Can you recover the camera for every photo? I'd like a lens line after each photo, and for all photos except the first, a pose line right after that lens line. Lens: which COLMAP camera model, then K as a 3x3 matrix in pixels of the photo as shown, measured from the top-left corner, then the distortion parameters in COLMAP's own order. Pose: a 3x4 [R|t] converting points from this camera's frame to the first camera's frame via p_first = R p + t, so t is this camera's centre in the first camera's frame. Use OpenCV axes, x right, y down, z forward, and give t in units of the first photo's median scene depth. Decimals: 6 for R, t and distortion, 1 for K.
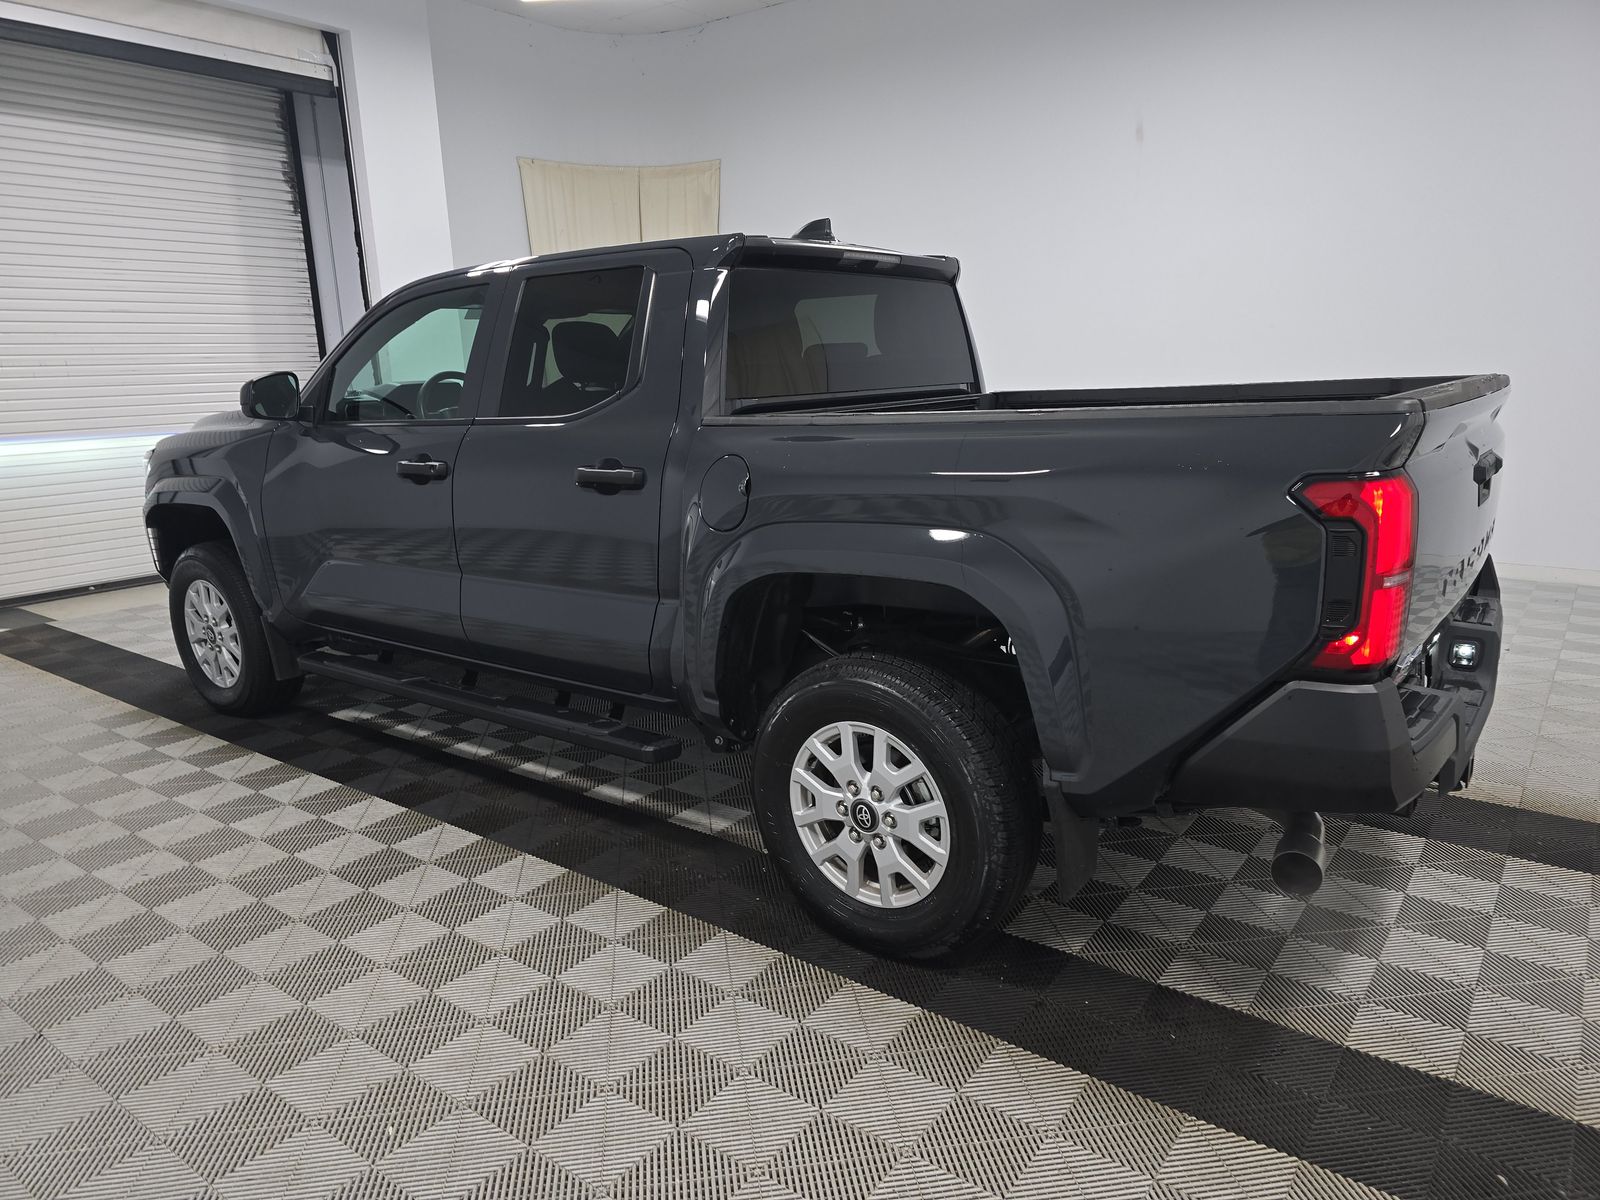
lens RADIAL K [[1070.0, 0, 800.0], [0, 1070.0, 600.0], [0, 0, 1]] dist [0.001703, 0.000175]
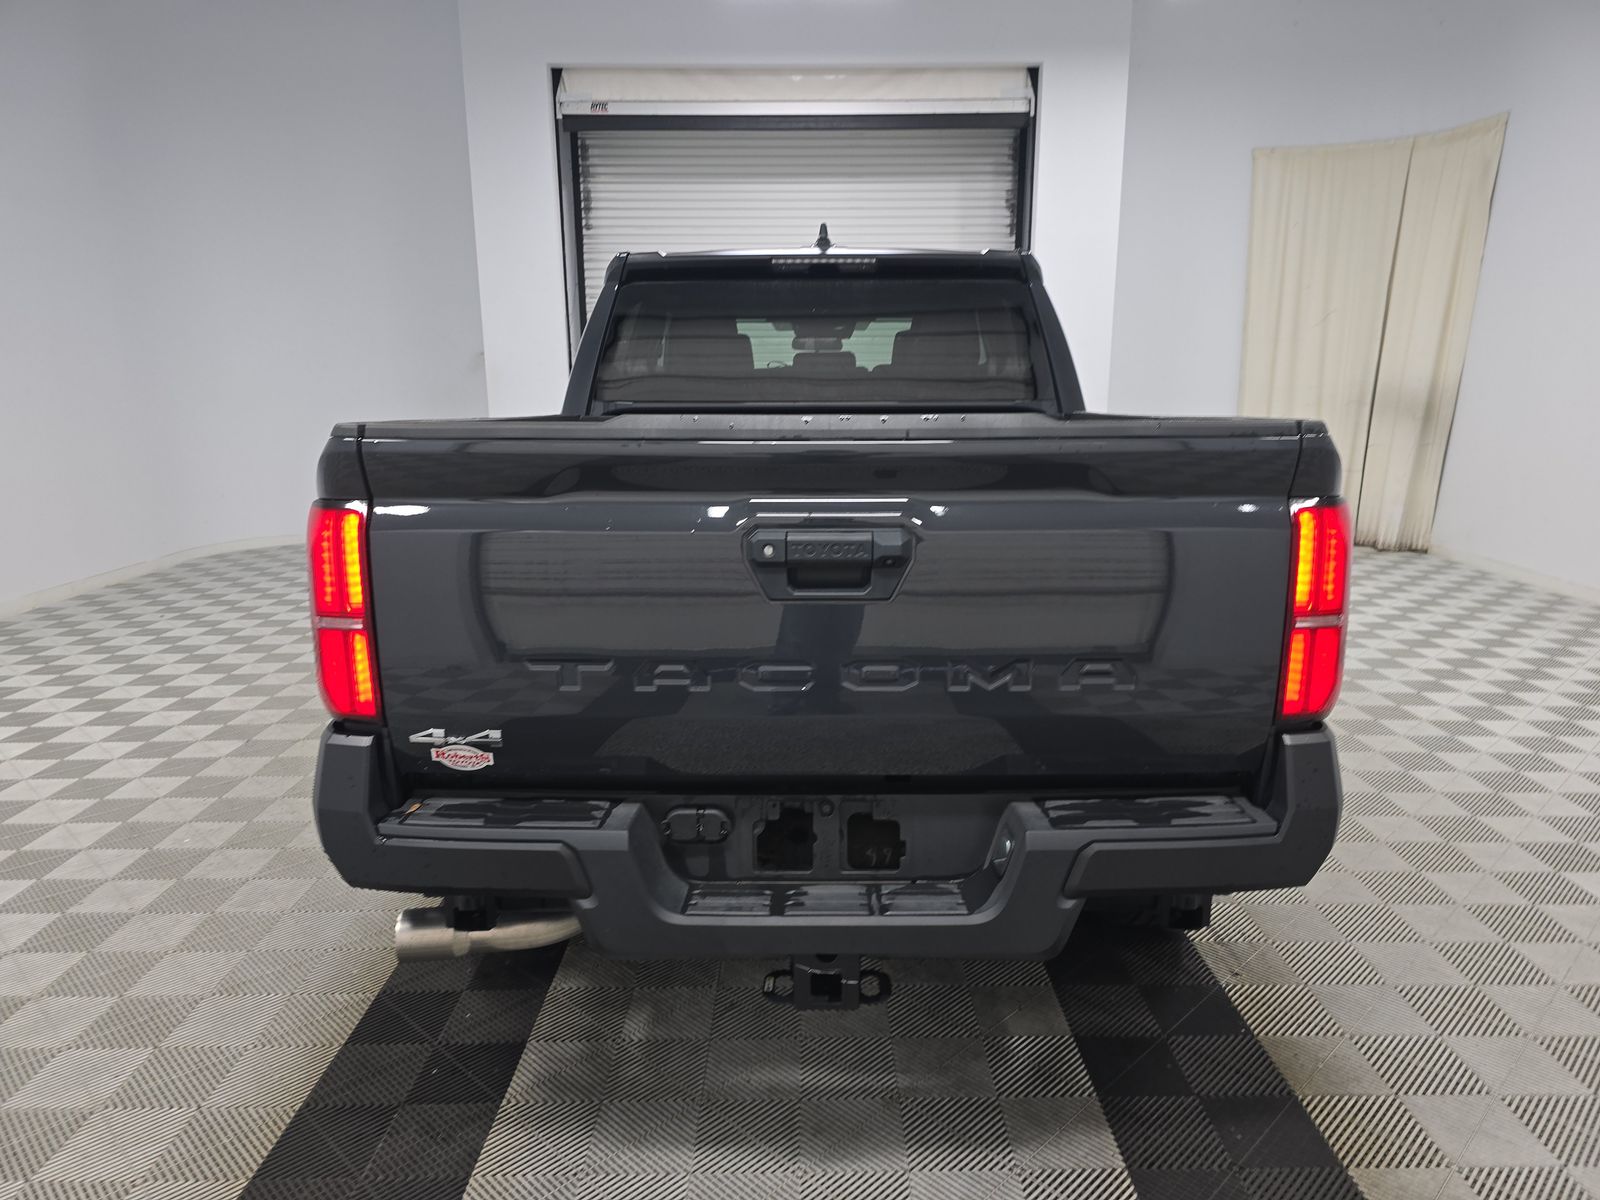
lens RADIAL K [[1070.0, 0, 800.0], [0, 1070.0, 600.0], [0, 0, 1]] dist [0.001703, 0.000175]
pose [[0.594647, 0.178188, -0.783992, 0.358020], [-0.179667, 0.979922, 0.086445, -0.046028], [0.783655, 0.089453, 0.614722, 0.180665]]
